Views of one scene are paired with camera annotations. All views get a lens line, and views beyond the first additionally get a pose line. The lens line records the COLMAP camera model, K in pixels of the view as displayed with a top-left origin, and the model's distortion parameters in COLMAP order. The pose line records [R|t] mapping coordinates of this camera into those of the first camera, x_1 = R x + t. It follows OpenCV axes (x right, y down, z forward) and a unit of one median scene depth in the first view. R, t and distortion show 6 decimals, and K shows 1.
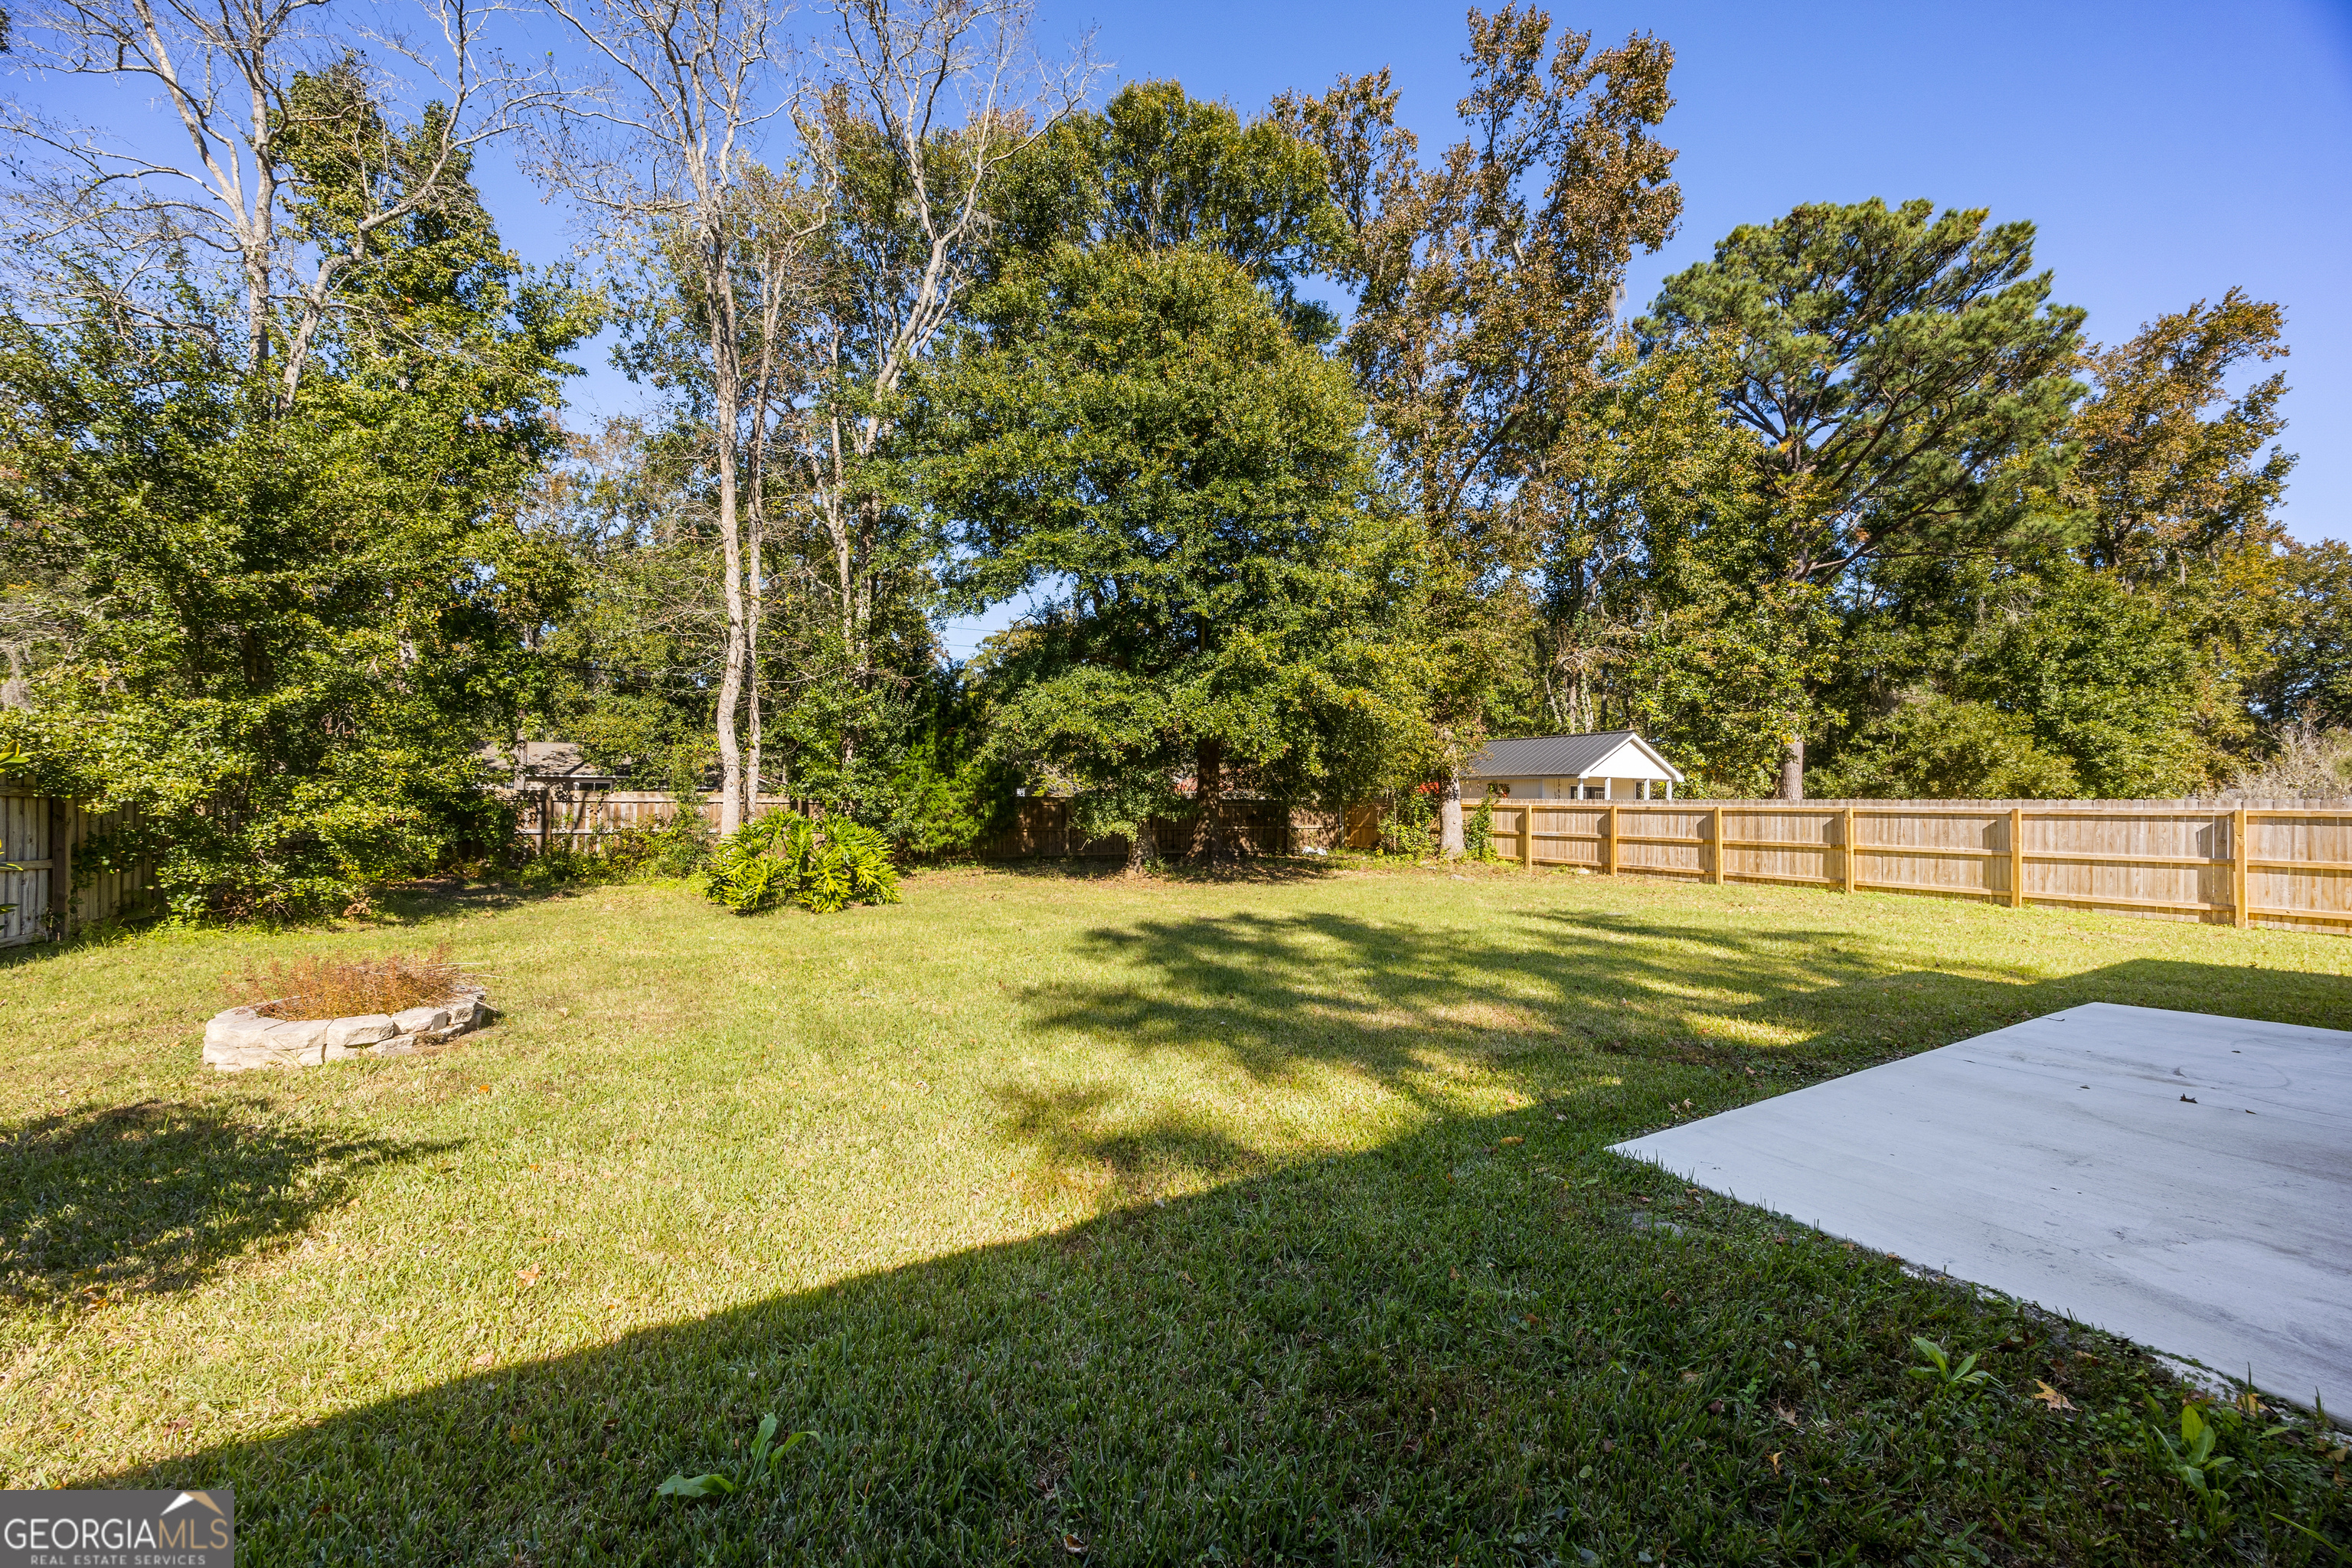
lens RADIAL K [[919.7, 0, 1169.5], [0, 919.7, 777.9], [0, 0, 1]] dist [-0.001120, 0.001165]
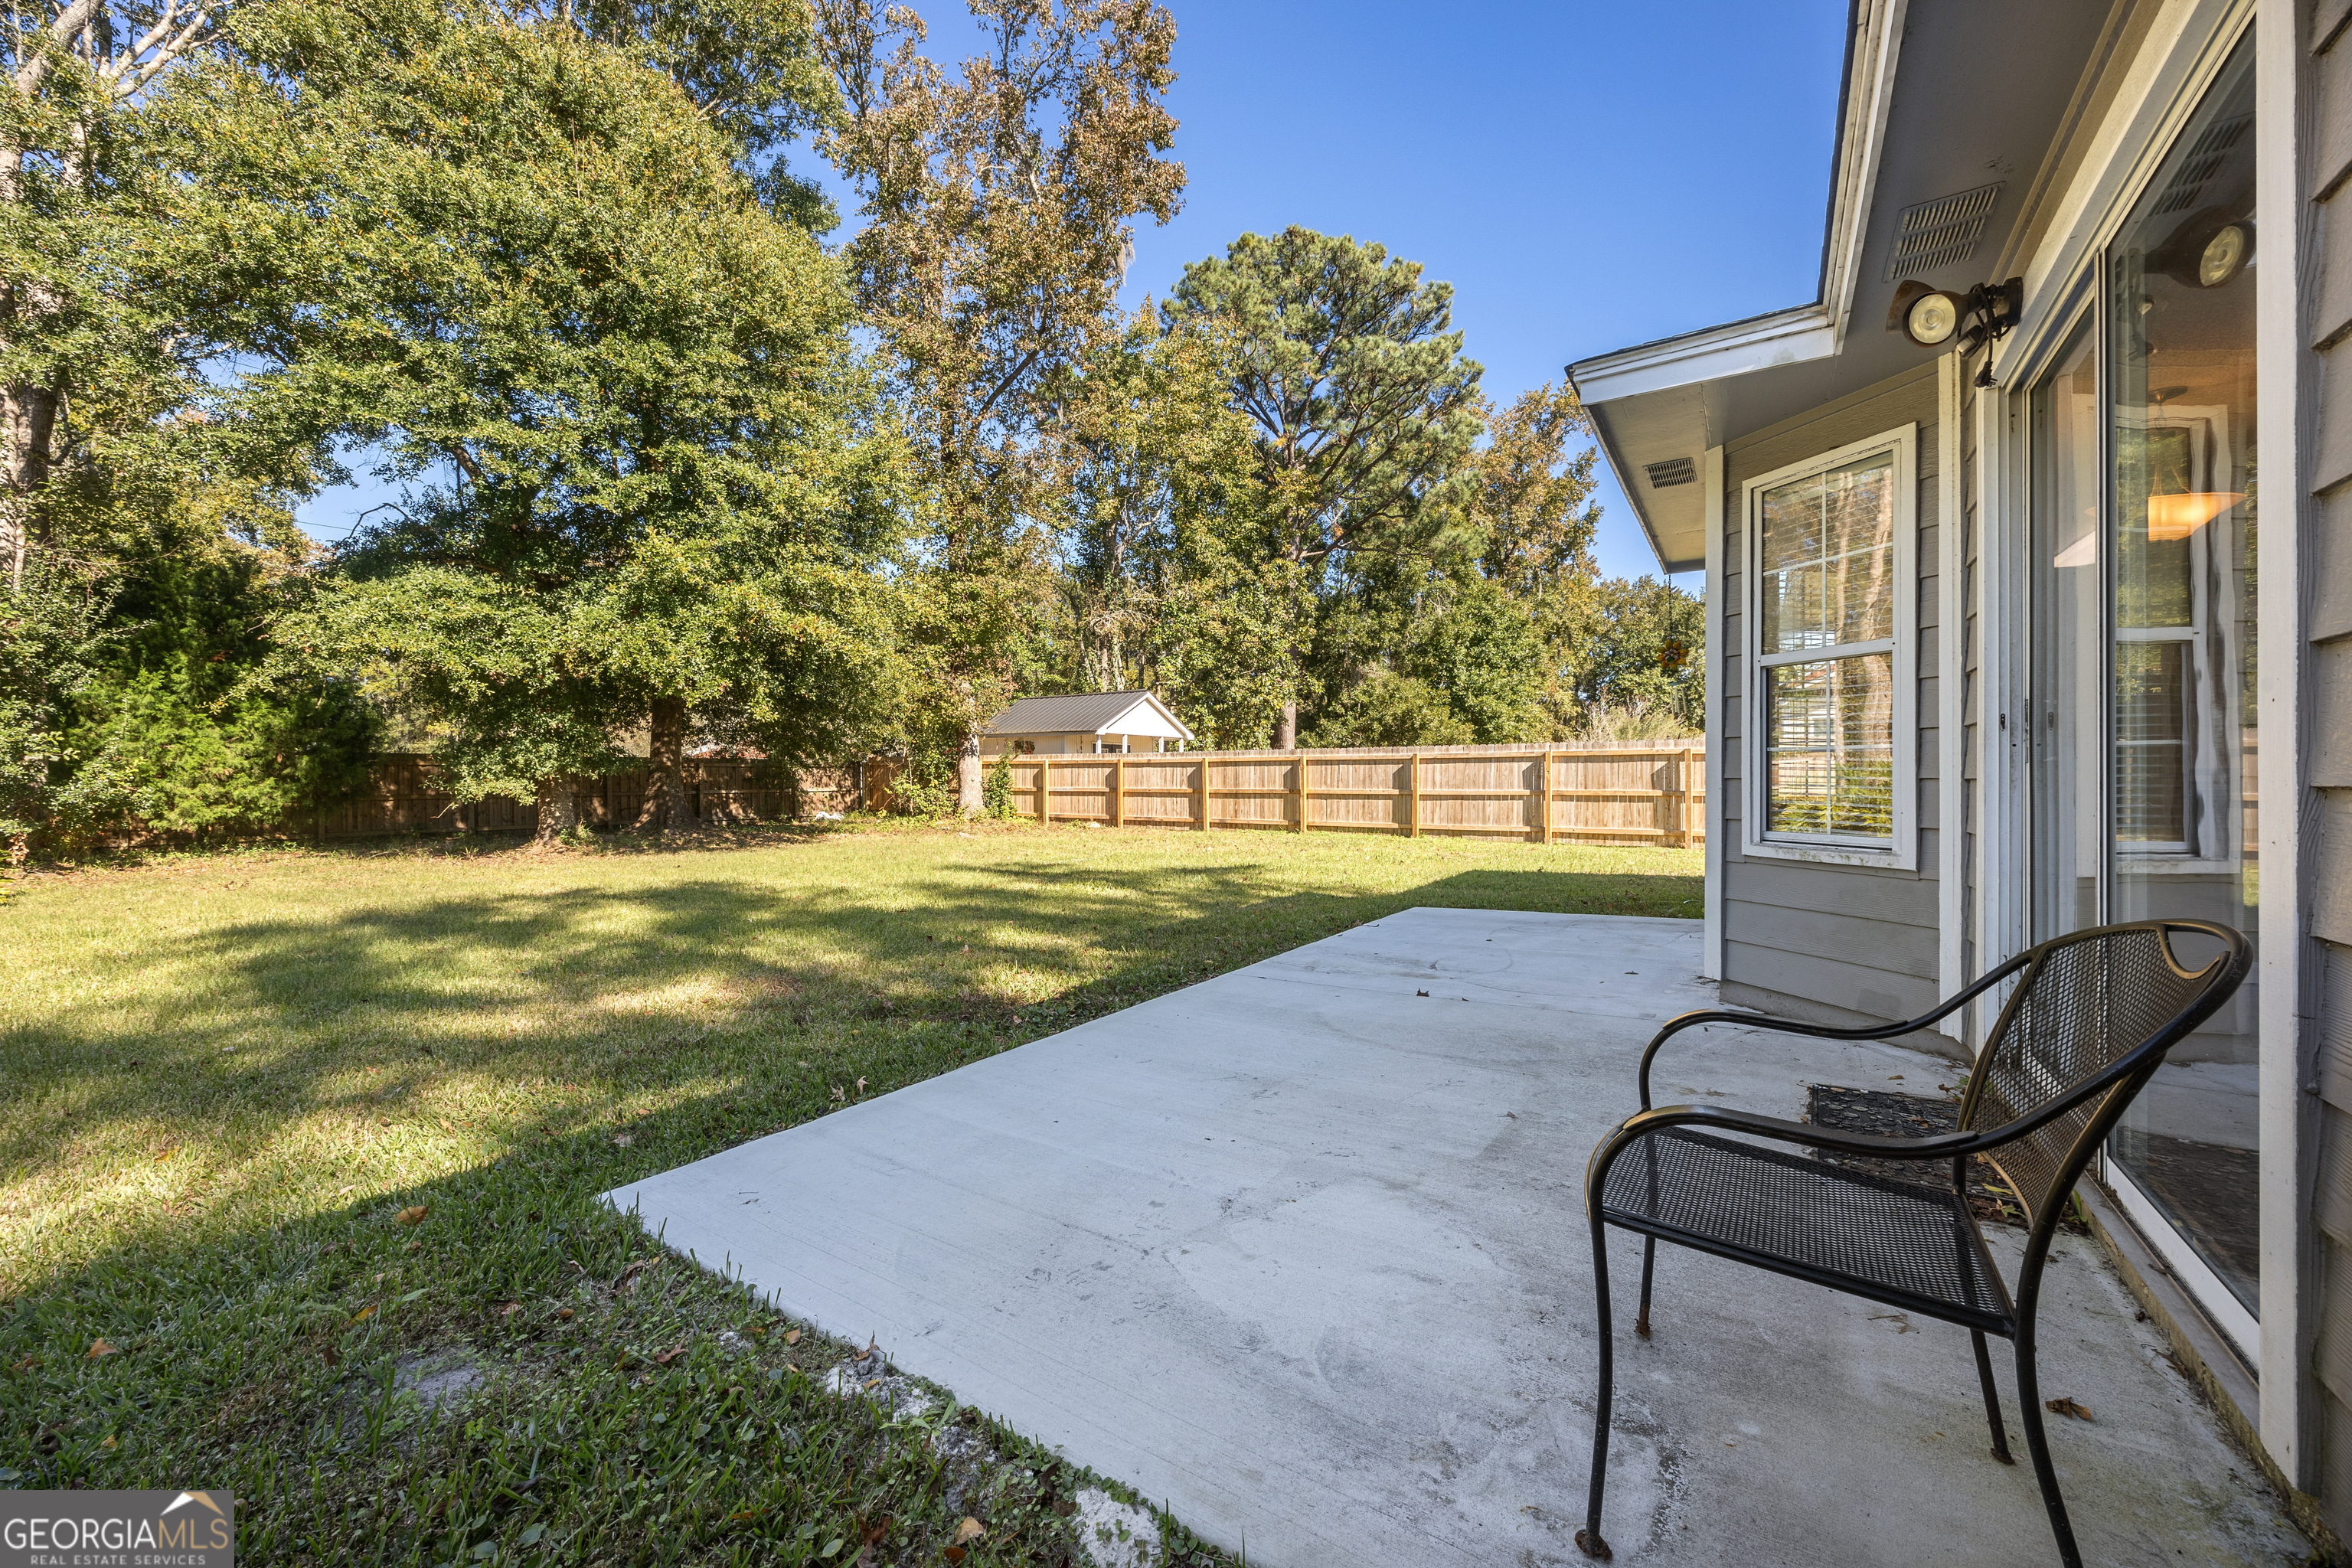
lens RADIAL K [[919.7, 0, 1193.7], [0, 919.7, 778.7], [0, 0, 1]] dist [-0.001120, 0.001165]
pose [[0.894174, -0.013205, 0.447526, 0.104024], [-0.000229, 0.999551, 0.029952, 0.021779], [-0.447721, -0.026885, 0.893769, 0.057476]]
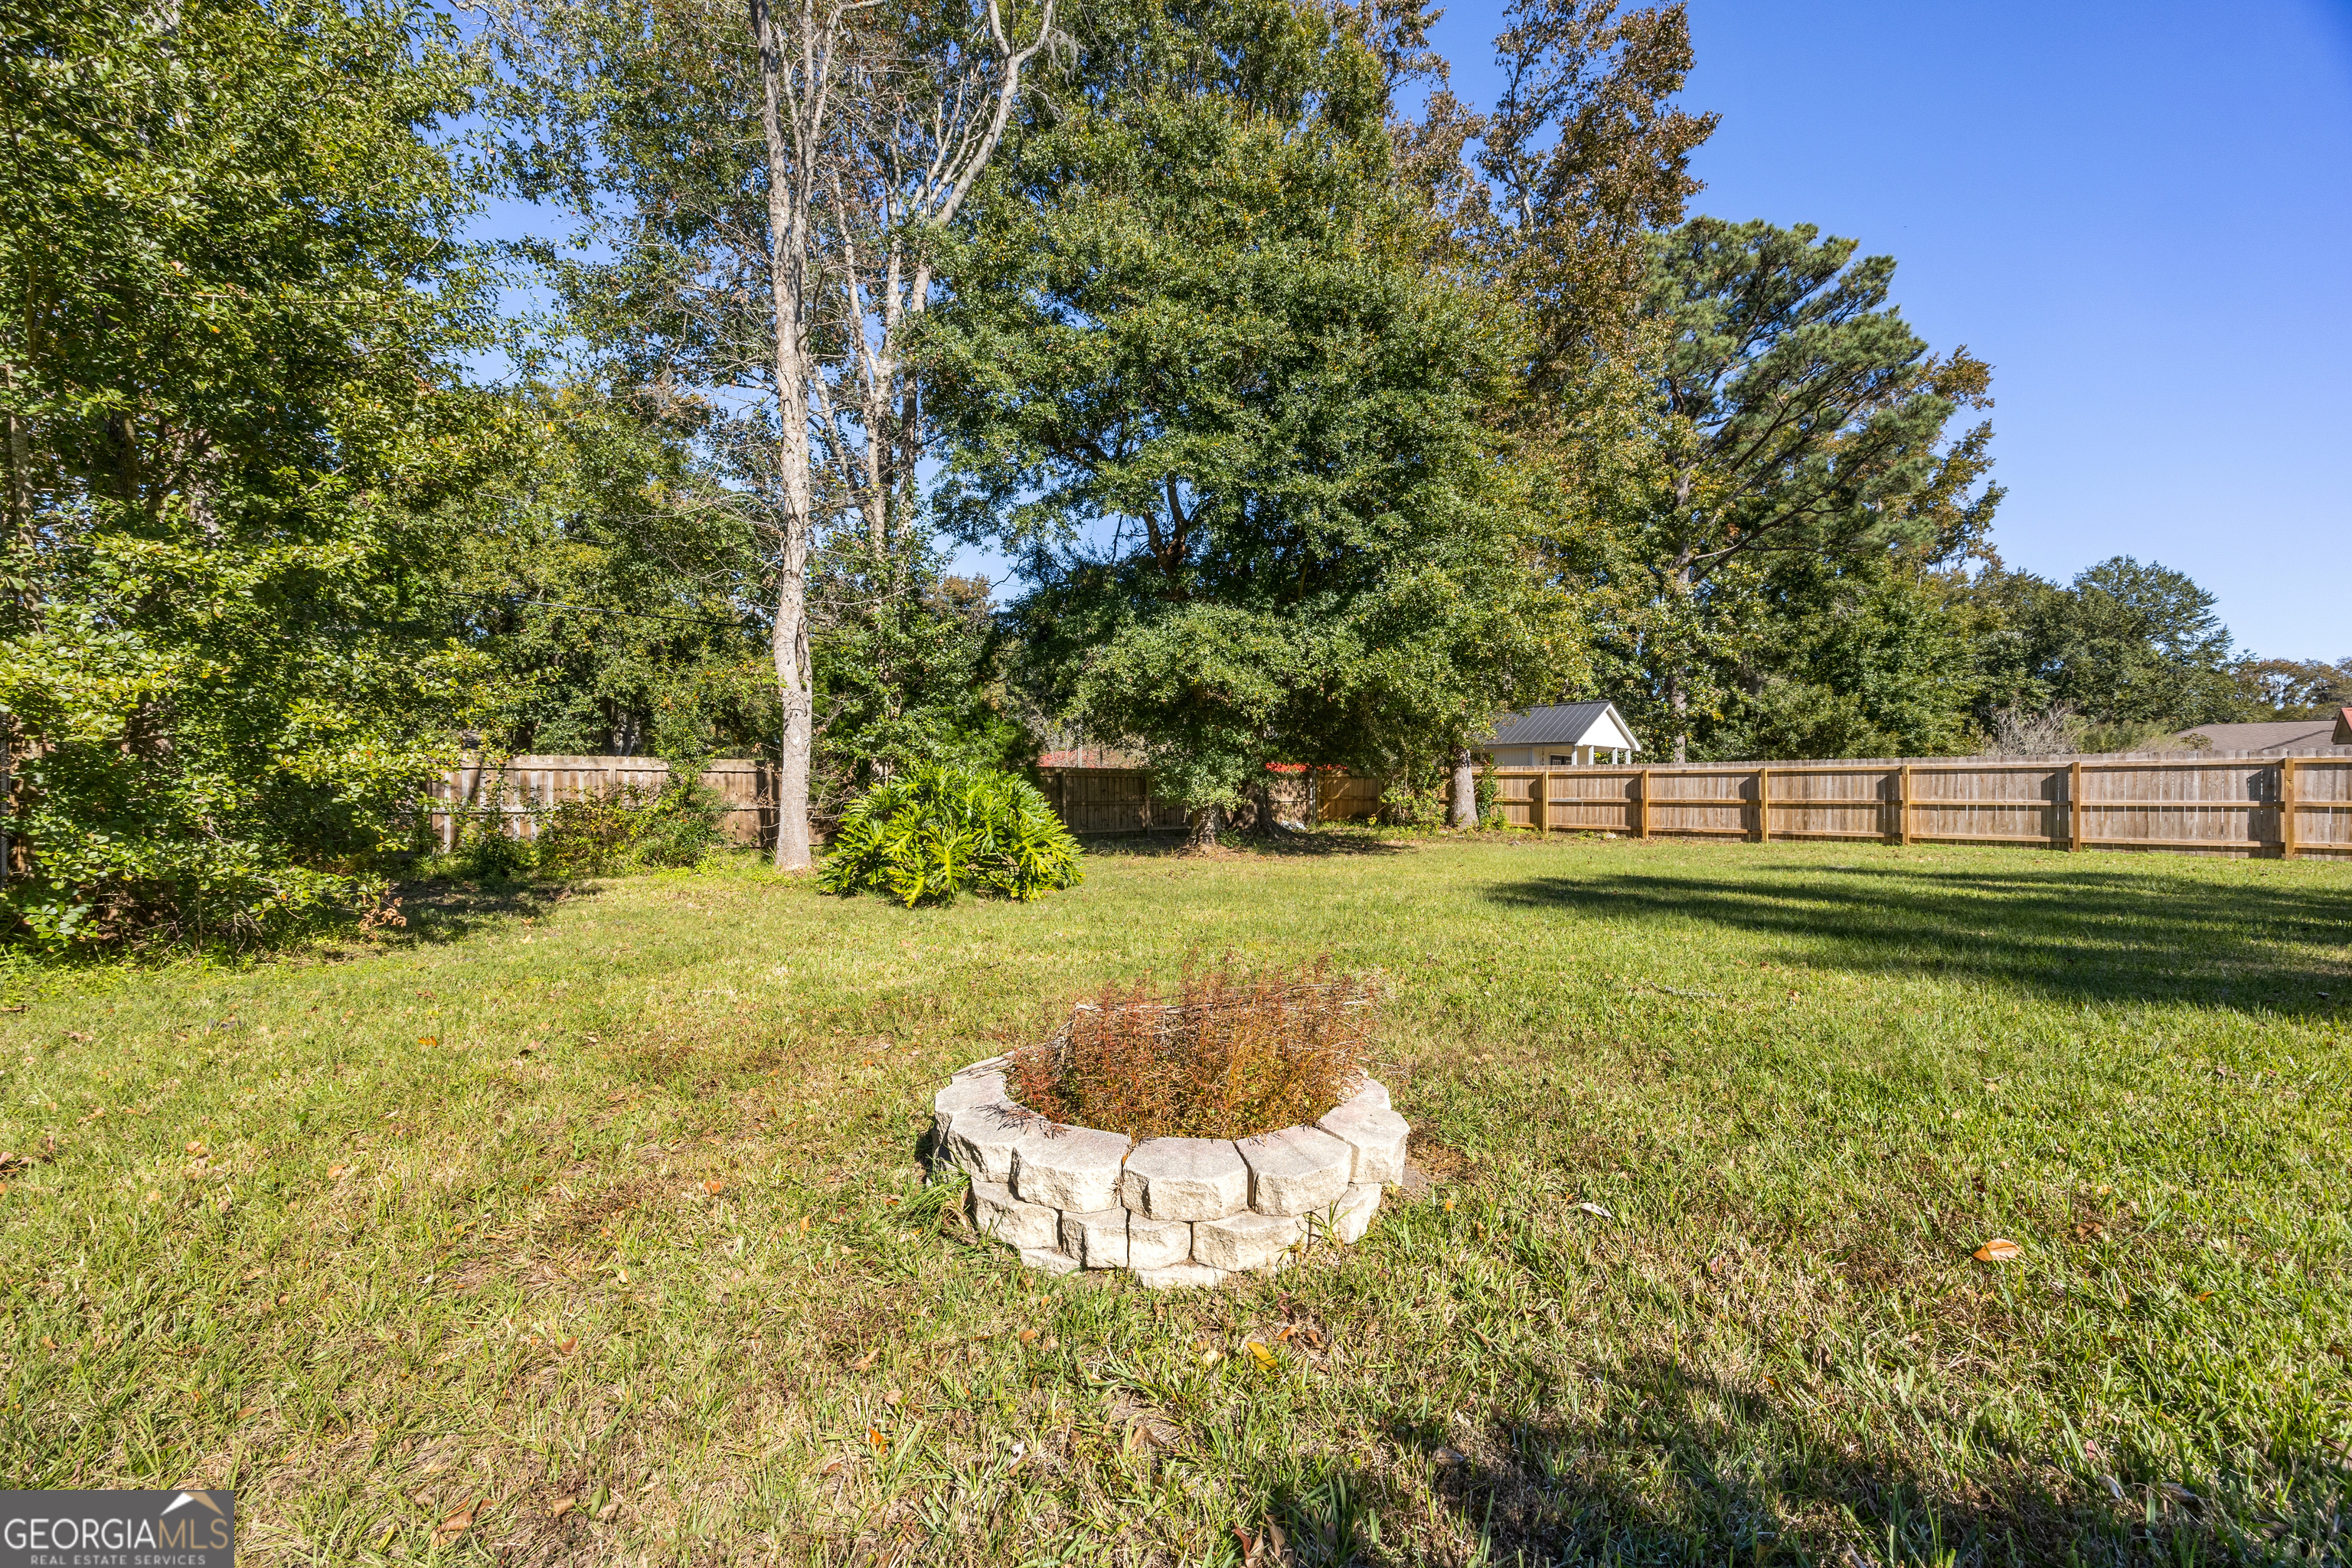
lens RADIAL K [[919.7, 0, 1163.3], [0, 919.7, 791.2], [0, 0, 1]] dist [-0.001120, 0.001165]
pose [[0.967944, -0.010043, 0.250966, -0.292913], [0.003497, 0.999642, 0.026518, 0.025491], [-0.251143, -0.024791, 0.967633, 0.155033]]
